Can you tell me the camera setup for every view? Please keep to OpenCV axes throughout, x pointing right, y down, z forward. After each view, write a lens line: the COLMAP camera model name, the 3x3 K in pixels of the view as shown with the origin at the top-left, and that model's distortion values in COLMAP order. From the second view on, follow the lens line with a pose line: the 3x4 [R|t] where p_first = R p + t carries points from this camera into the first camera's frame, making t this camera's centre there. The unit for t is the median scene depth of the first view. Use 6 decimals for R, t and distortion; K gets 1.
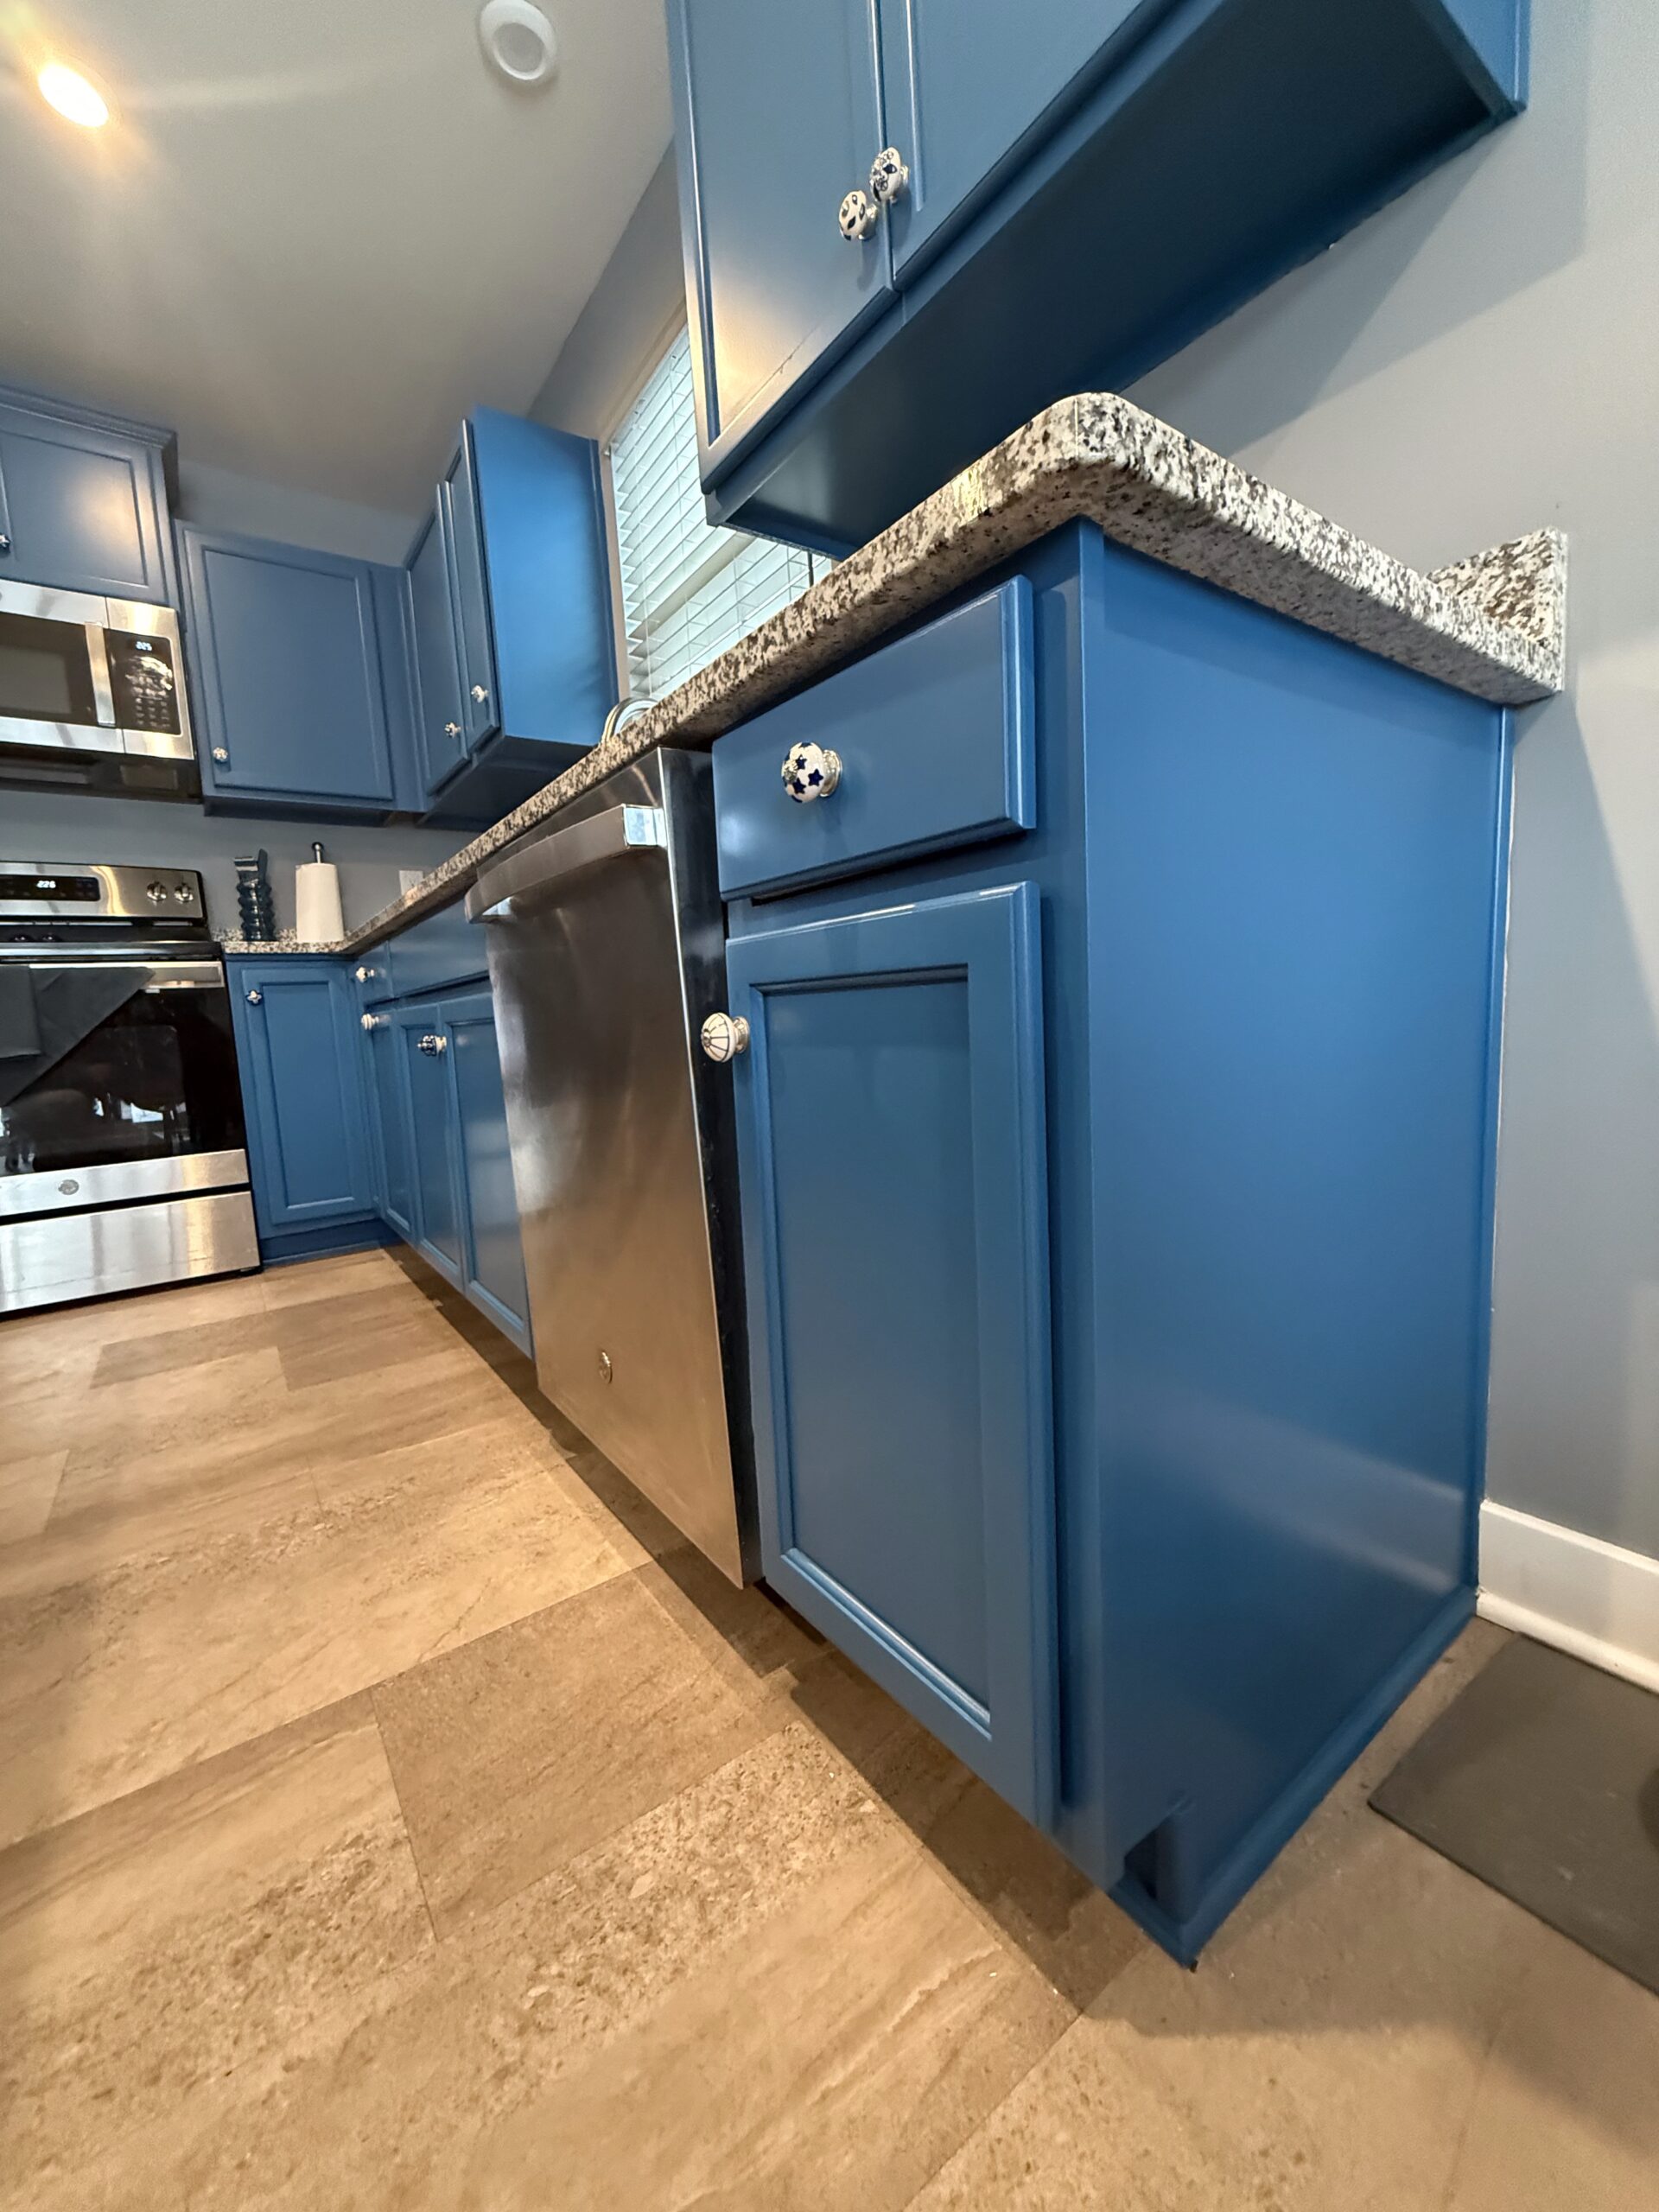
lens RADIAL K [[884.3, 0, 832.3], [0, 884.3, 1103.1], [0, 0, 1]] dist [-0.000766, 0.000488]
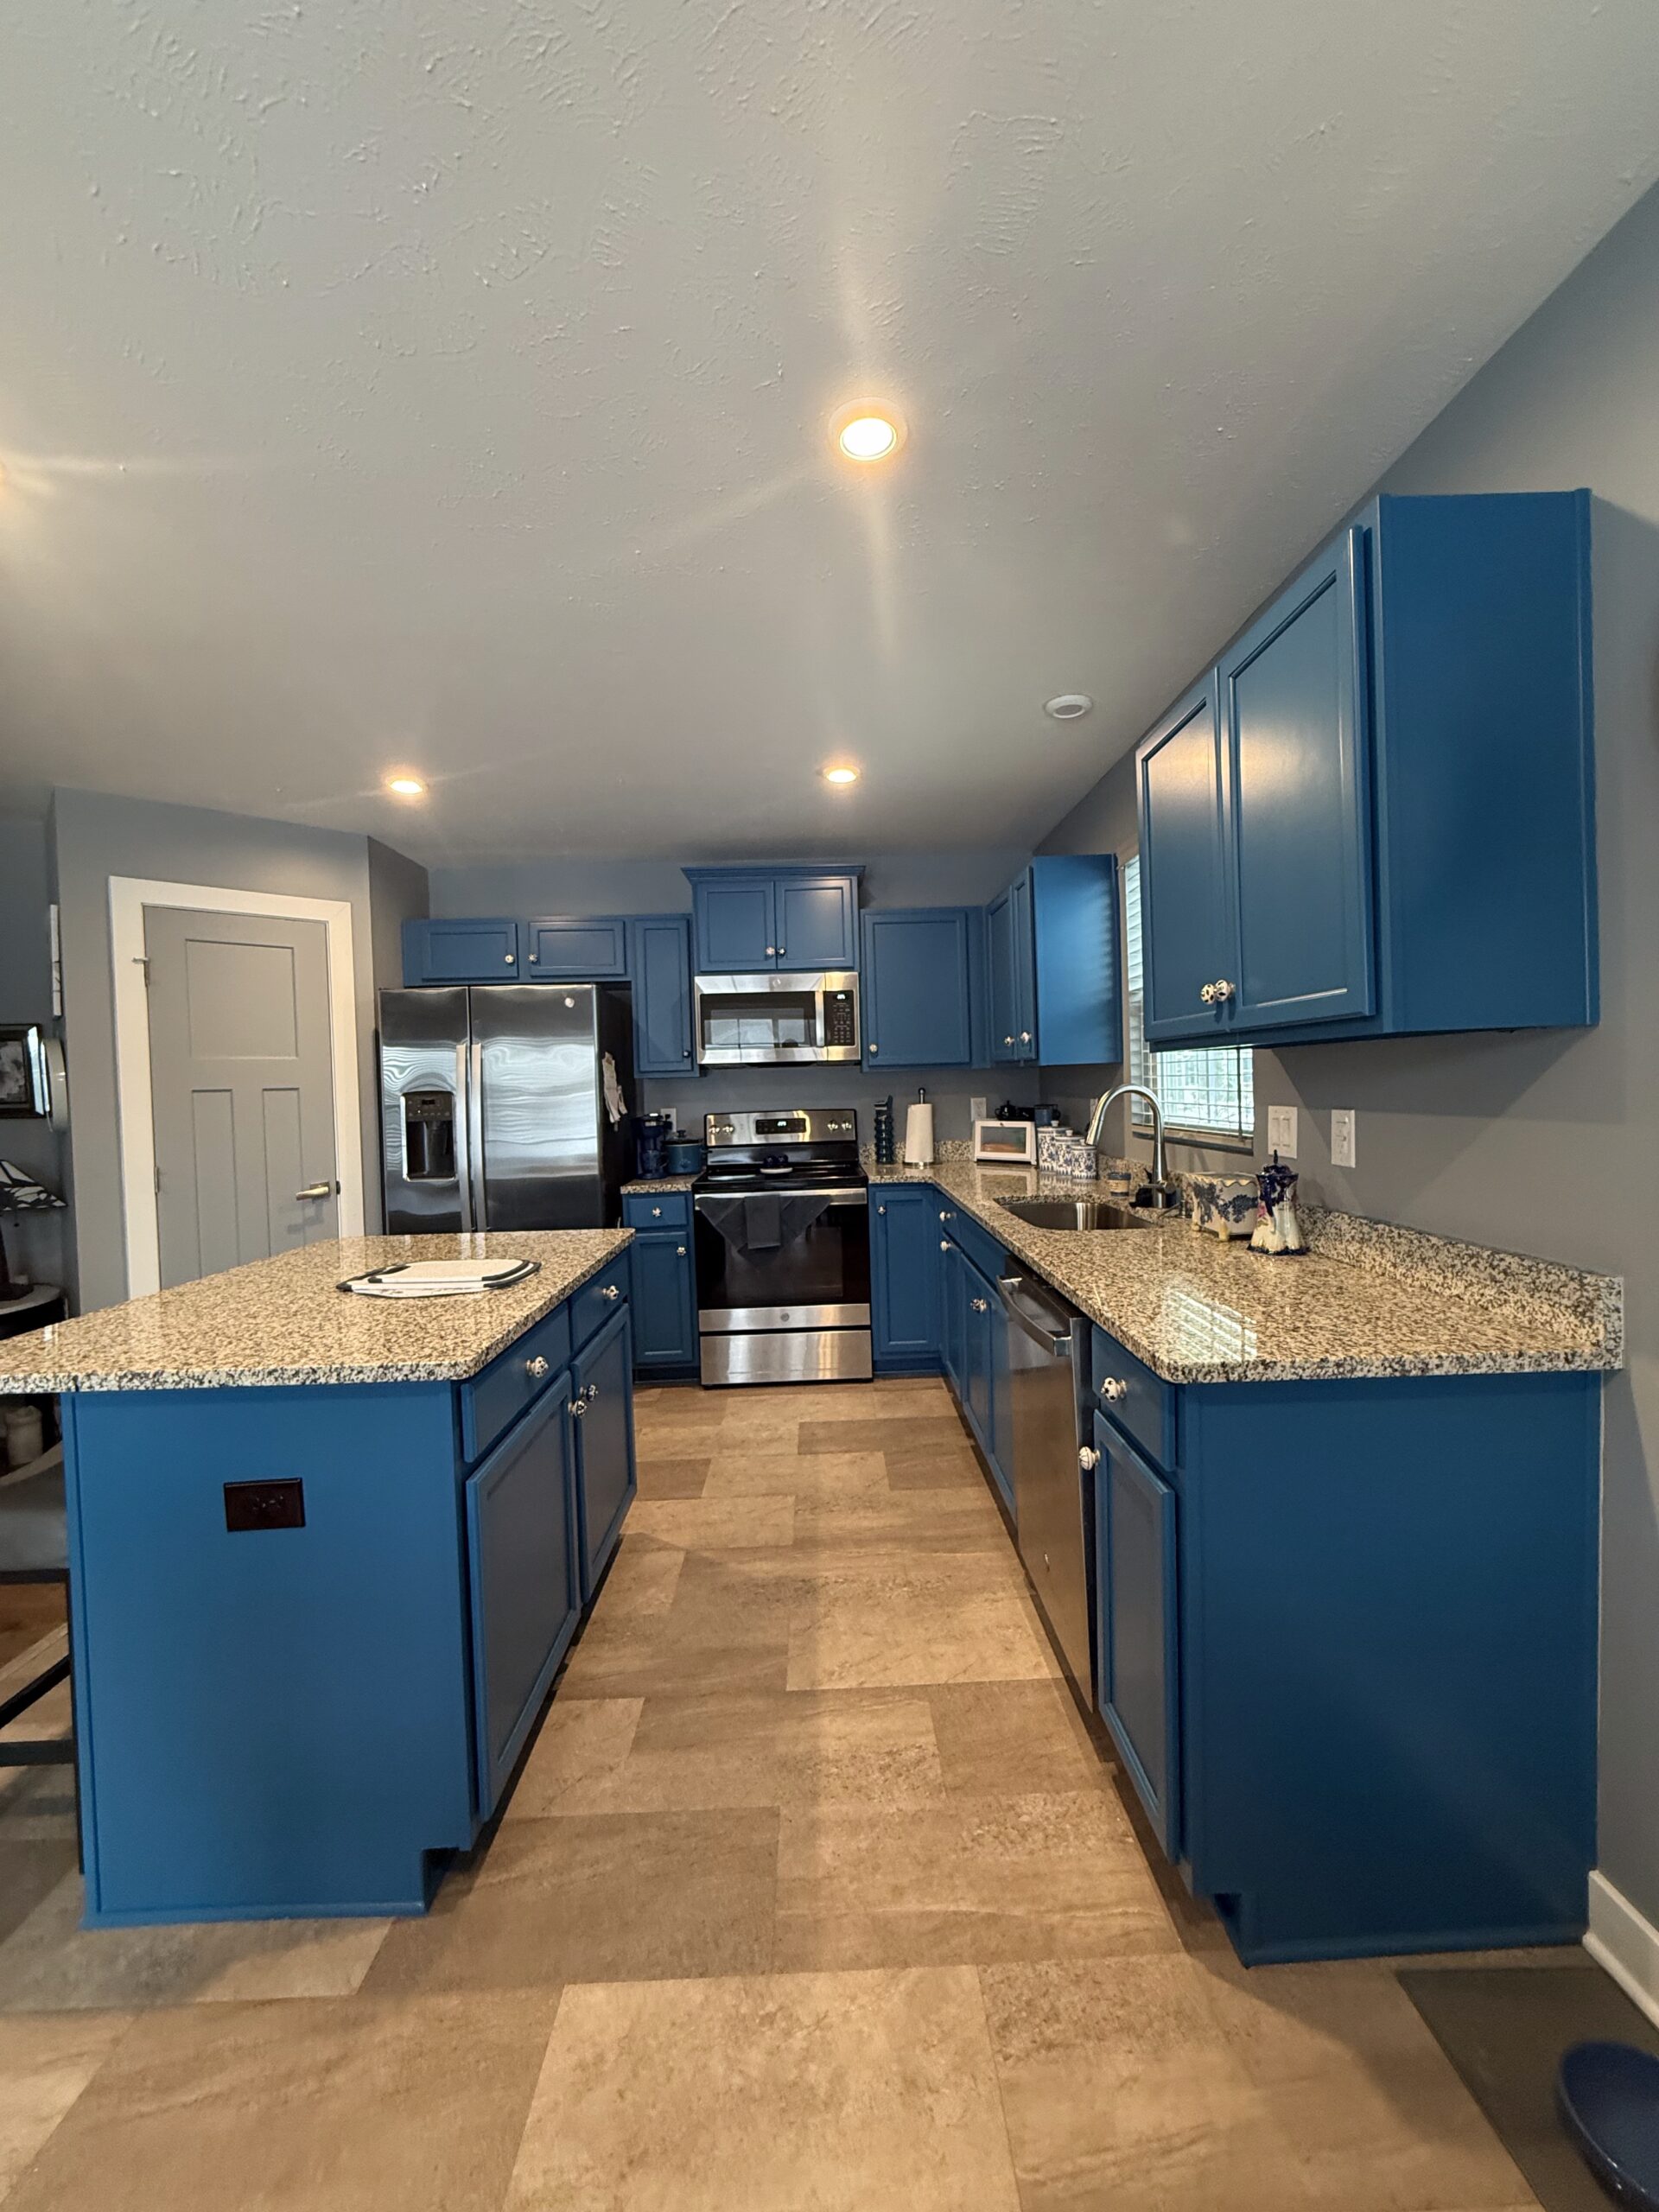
lens RADIAL K [[884.3, 0, 829.8], [0, 884.3, 1104.1], [0, 0, 1]] dist [-0.000766, 0.000488]
pose [[0.821324, 0.045018, -0.568682, 0.361854], [-0.075206, 0.996725, -0.029715, -0.539886], [0.565482, 0.067174, 0.822020, -0.808042]]
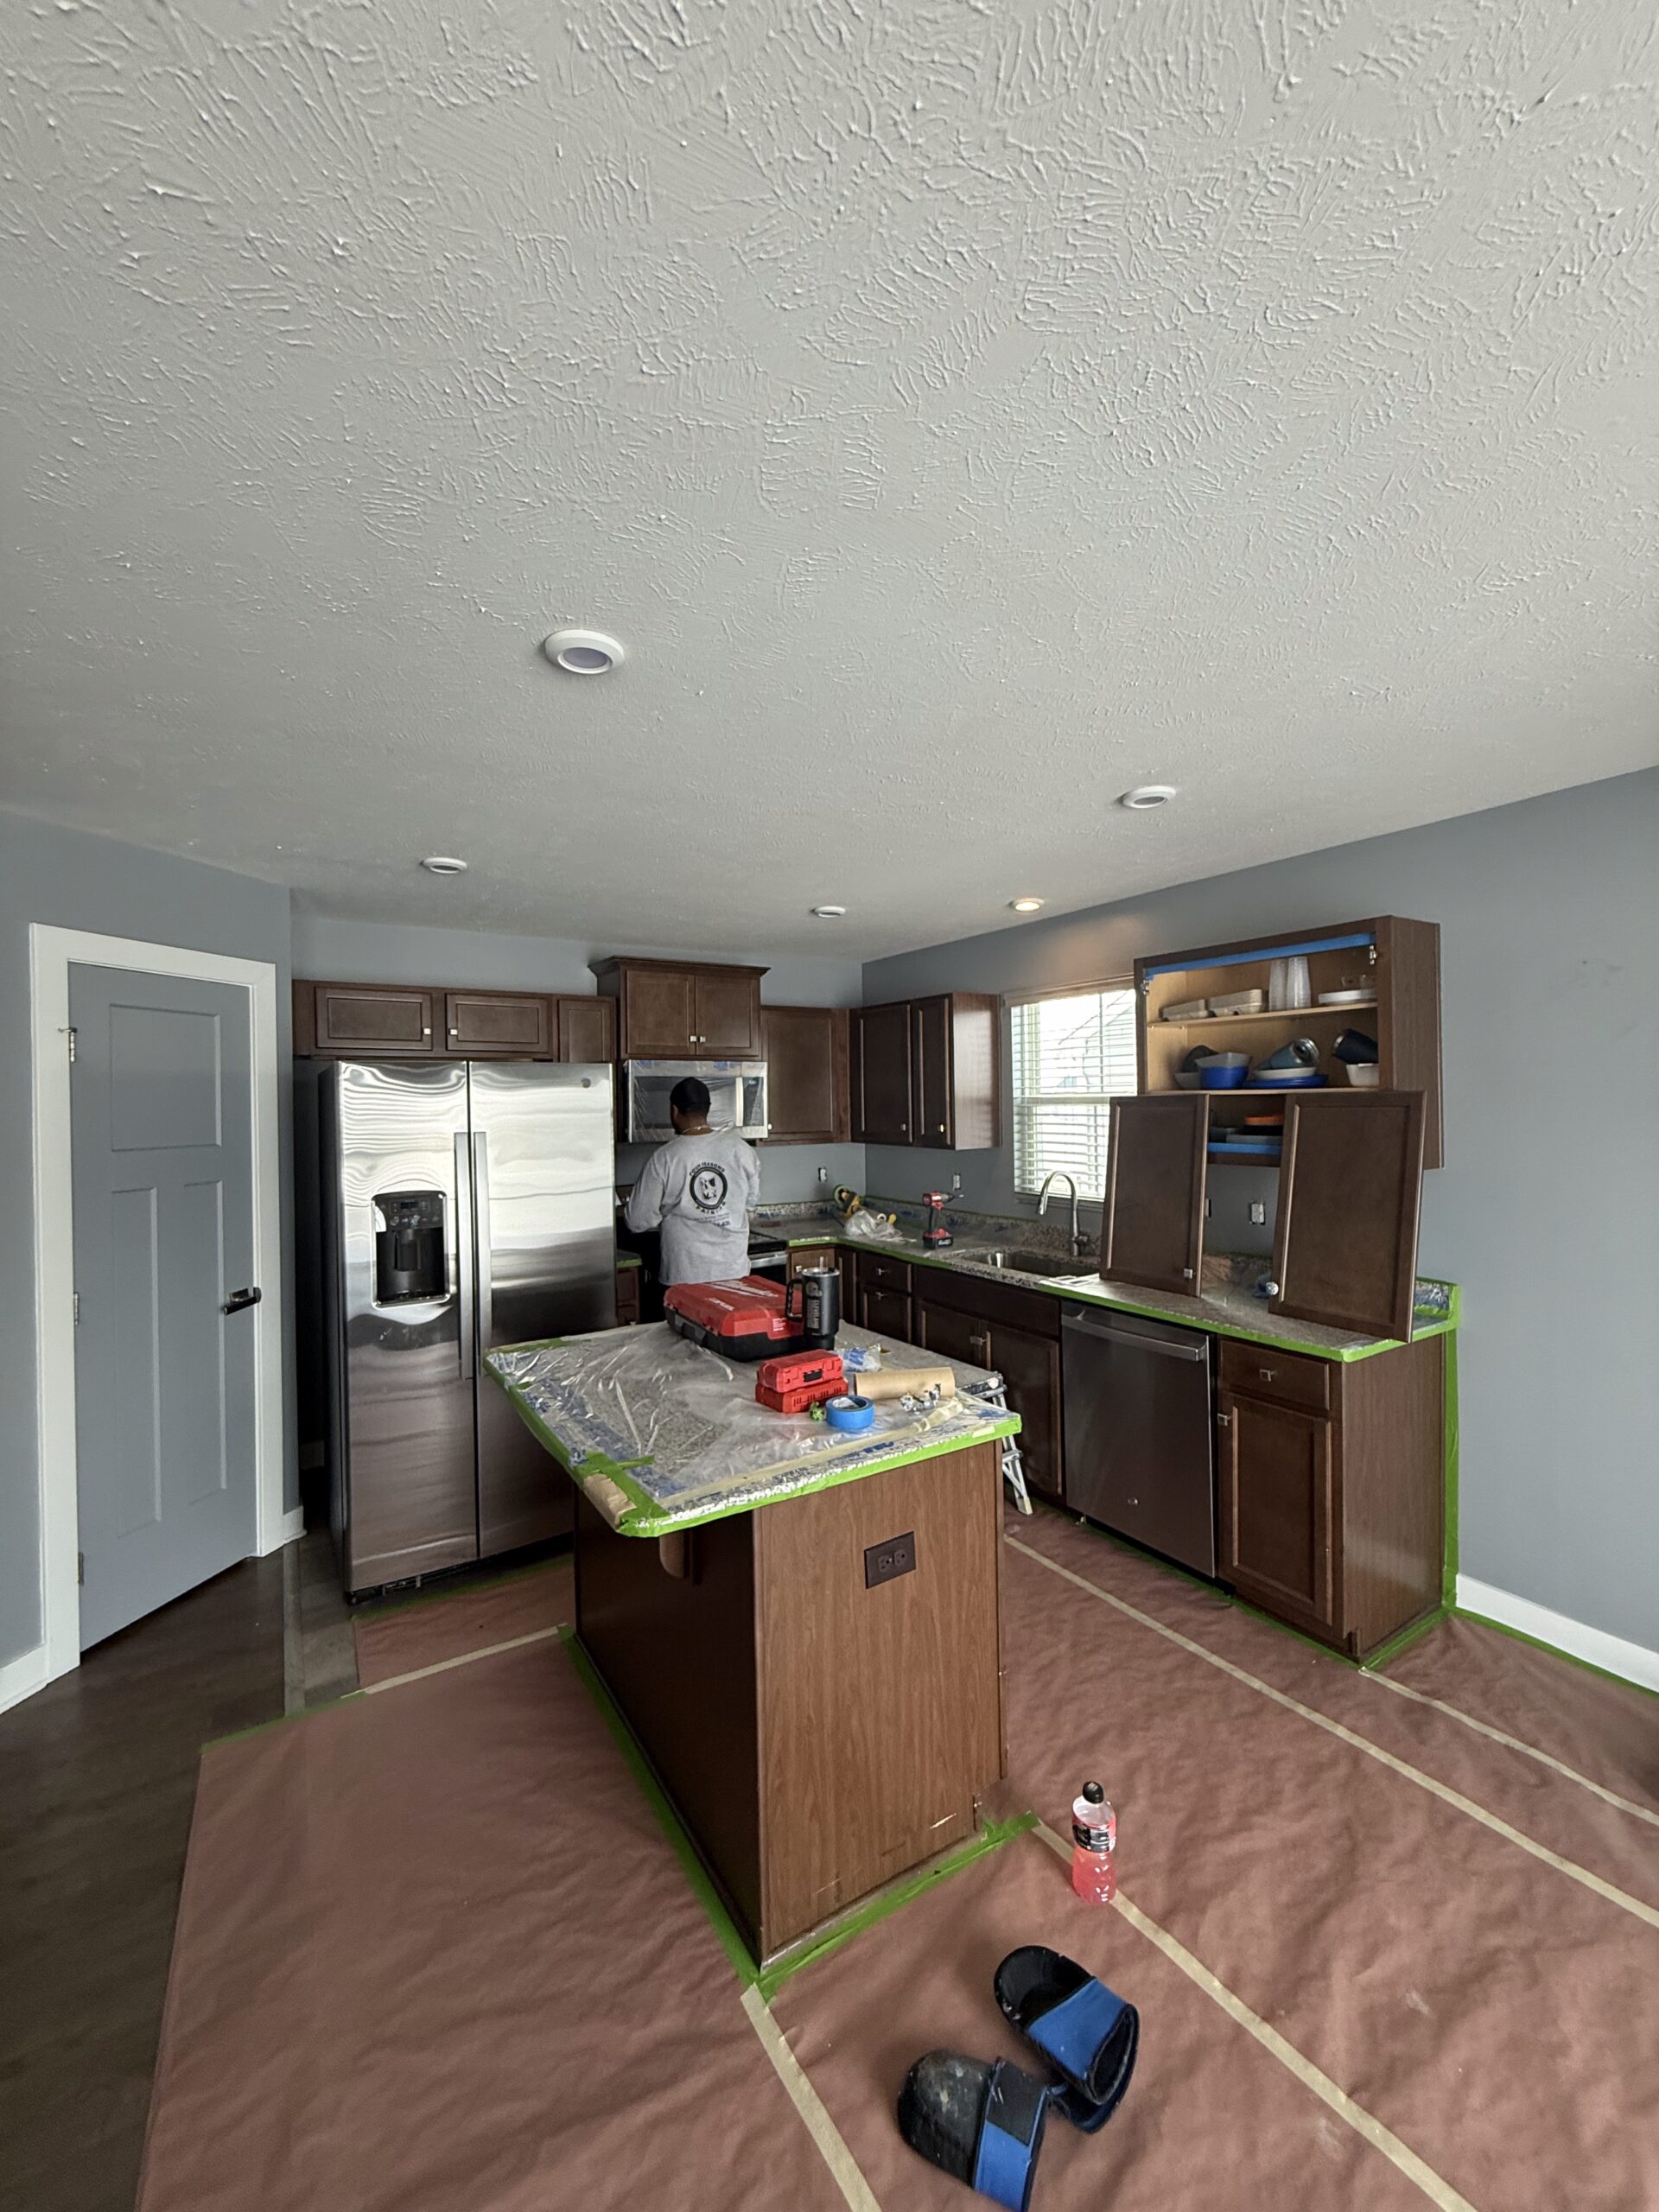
lens RADIAL K [[884.3, 0, 827.0], [0, 884.3, 1107.3], [0, 0, 1]] dist [-0.000766, 0.000488]
pose [[0.997321, 0.040341, -0.061016, -1.031996], [-0.045889, 0.994660, -0.092442, -0.609398], [0.056961, 0.094995, 0.993847, -1.860421]]
